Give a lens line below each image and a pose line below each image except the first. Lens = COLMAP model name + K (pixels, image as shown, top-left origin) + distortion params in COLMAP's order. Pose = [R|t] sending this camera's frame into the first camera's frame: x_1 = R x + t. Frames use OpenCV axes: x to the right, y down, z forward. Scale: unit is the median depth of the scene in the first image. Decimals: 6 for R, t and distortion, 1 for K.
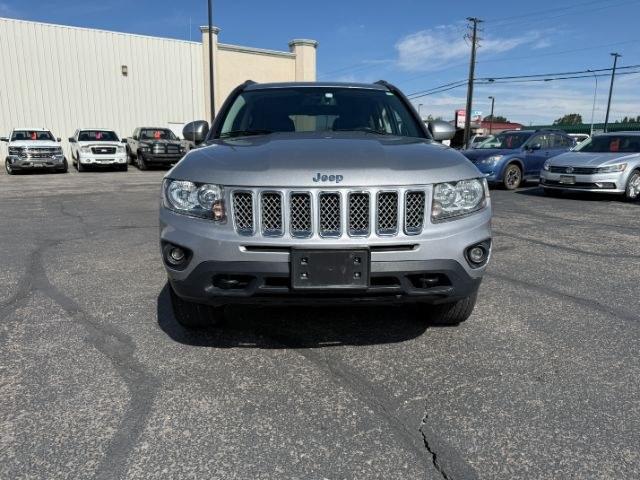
lens RADIAL K [[462.7, 0, 320.2], [0, 462.7, 239.2], [0, 0, 1]] dist [0.000342, -0.008080]
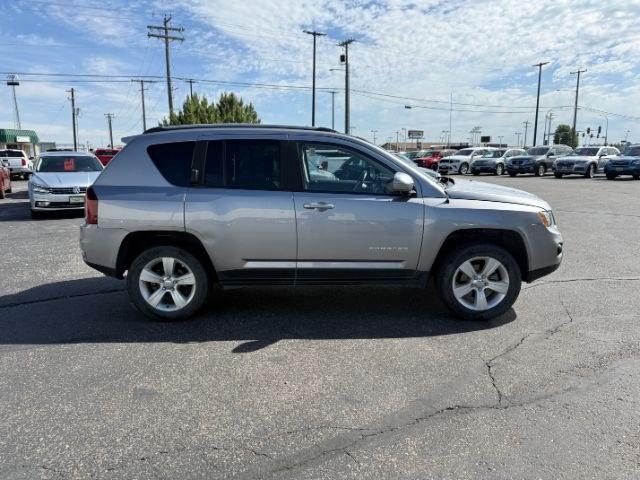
lens RADIAL K [[462.7, 0, 322.8], [0, 462.7, 241.1], [0, 0, 1]] dist [0.000342, -0.008080]
pose [[0.012688, -0.188184, 0.982052, -1.734852], [0.193638, 0.964002, 0.182223, -0.422080], [-0.980991, 0.187850, 0.048671, 1.471372]]
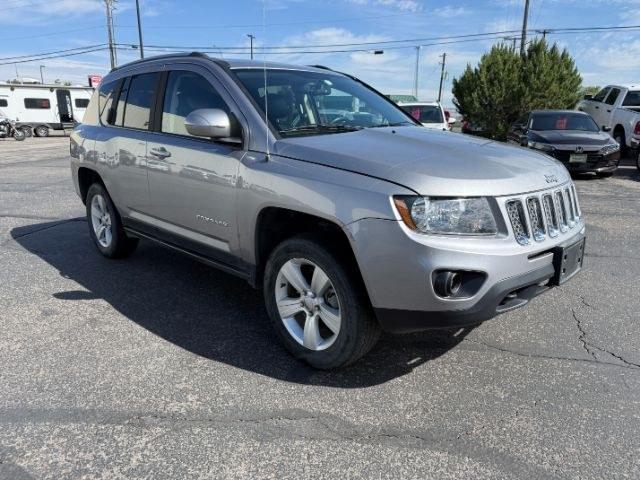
lens RADIAL K [[462.7, 0, 316.7], [0, 462.7, 236.9], [0, 0, 1]] dist [0.000342, -0.008080]
pose [[0.718308, -0.174019, 0.673610, -0.855205], [0.131968, 0.984716, 0.113664, -0.146927], [-0.683094, 0.007249, 0.730294, 0.433025]]
